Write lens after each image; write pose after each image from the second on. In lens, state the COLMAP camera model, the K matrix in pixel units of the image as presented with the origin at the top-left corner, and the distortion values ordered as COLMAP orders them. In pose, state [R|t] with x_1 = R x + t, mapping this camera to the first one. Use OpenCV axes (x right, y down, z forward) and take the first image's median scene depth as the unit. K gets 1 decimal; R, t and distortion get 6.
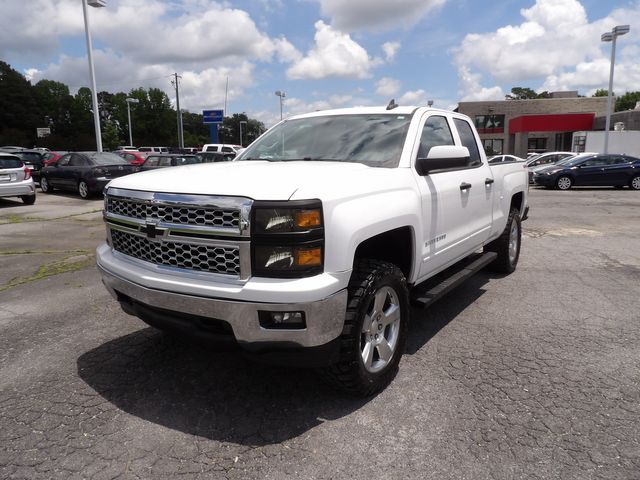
lens RADIAL K [[450.1, 0, 322.9], [0, 450.1, 236.4], [0, 0, 1]] dist [-0.005216, 0.003784]
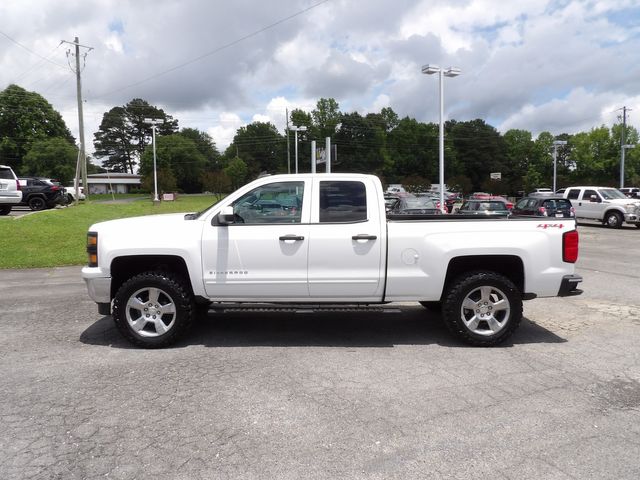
lens RADIAL K [[450.1, 0, 324.9], [0, 450.1, 236.8], [0, 0, 1]] dist [-0.008043, 0.008311]
pose [[0.581378, 0.072747, -0.810375, 1.577299], [-0.143526, 0.989546, -0.014137, -0.123986], [0.800874, 0.124529, 0.585741, 0.413968]]
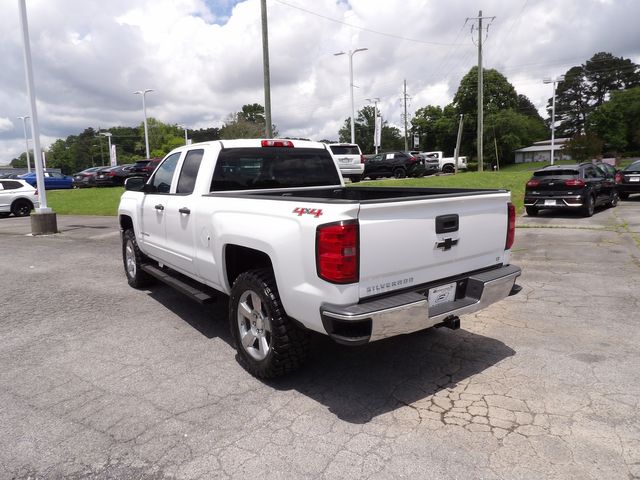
lens RADIAL K [[445.3, 0, 320.0], [0, 445.3, 240.0], [0, 0, 1]] dist [0.000571, 0.004652]
pose [[-0.334204, 0.154373, -0.929772, 1.590399], [-0.136746, 0.968115, 0.209892, -0.410250], [0.932528, 0.197289, -0.302438, 2.133379]]
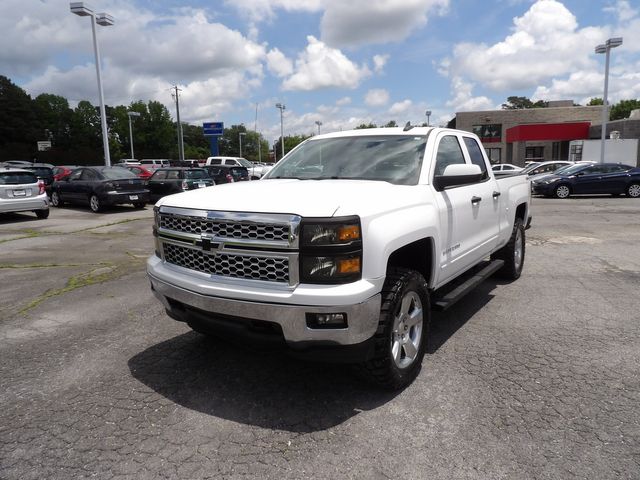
lens RADIAL K [[450.1, 0, 324.9], [0, 450.1, 236.8], [0, 0, 1]] dist [-0.008043, 0.008311]
pose [[0.999916, -0.011561, 0.005861, -0.067108], [0.011681, 0.999712, -0.020943, -0.003168], [-0.005617, 0.021010, 0.999763, -0.102038]]
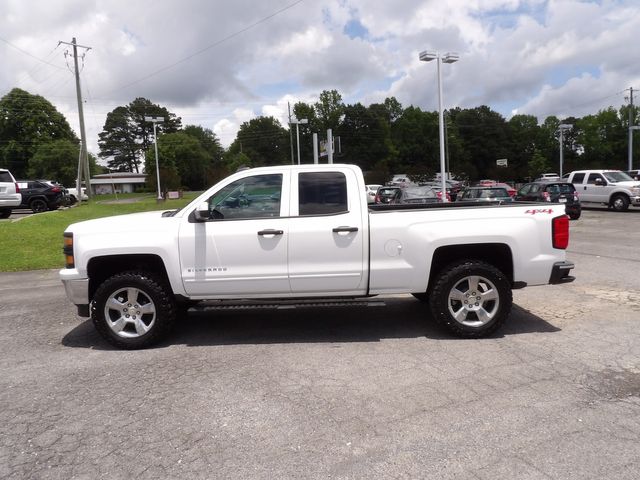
lens RADIAL K [[450.1, 0, 324.9], [0, 450.1, 236.8], [0, 0, 1]] dist [-0.008043, 0.008311]
pose [[0.569895, 0.067409, -0.818948, 1.591880], [-0.112013, 0.993699, 0.003845, -0.136009], [0.814047, 0.089541, 0.573855, 0.507499]]
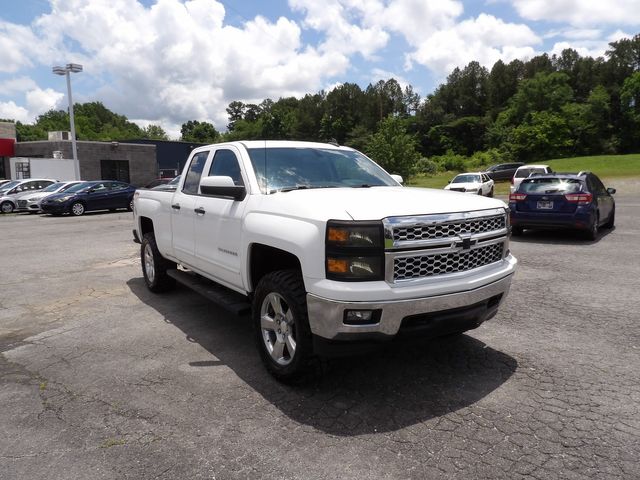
lens RADIAL K [[450.1, 0, 324.9], [0, 450.1, 236.8], [0, 0, 1]] dist [-0.008043, 0.008311]
pose [[0.350551, -0.120720, 0.928731, -1.235388], [0.173132, 0.982919, 0.062415, -0.129893], [-0.920402, 0.138913, 0.365464, 0.675352]]
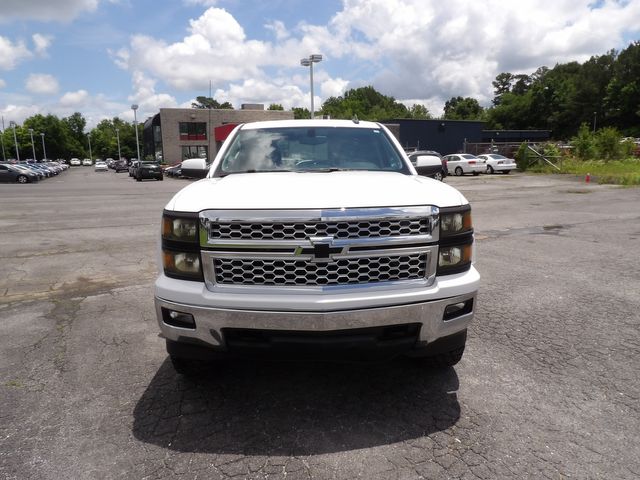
lens RADIAL K [[450.1, 0, 324.9], [0, 450.1, 236.8], [0, 0, 1]] dist [-0.008043, 0.008311]
pose [[0.793573, -0.110546, 0.598349, -0.696682], [0.117570, 0.992685, 0.027471, -0.048643], [-0.597009, 0.048547, 0.800764, 0.184695]]
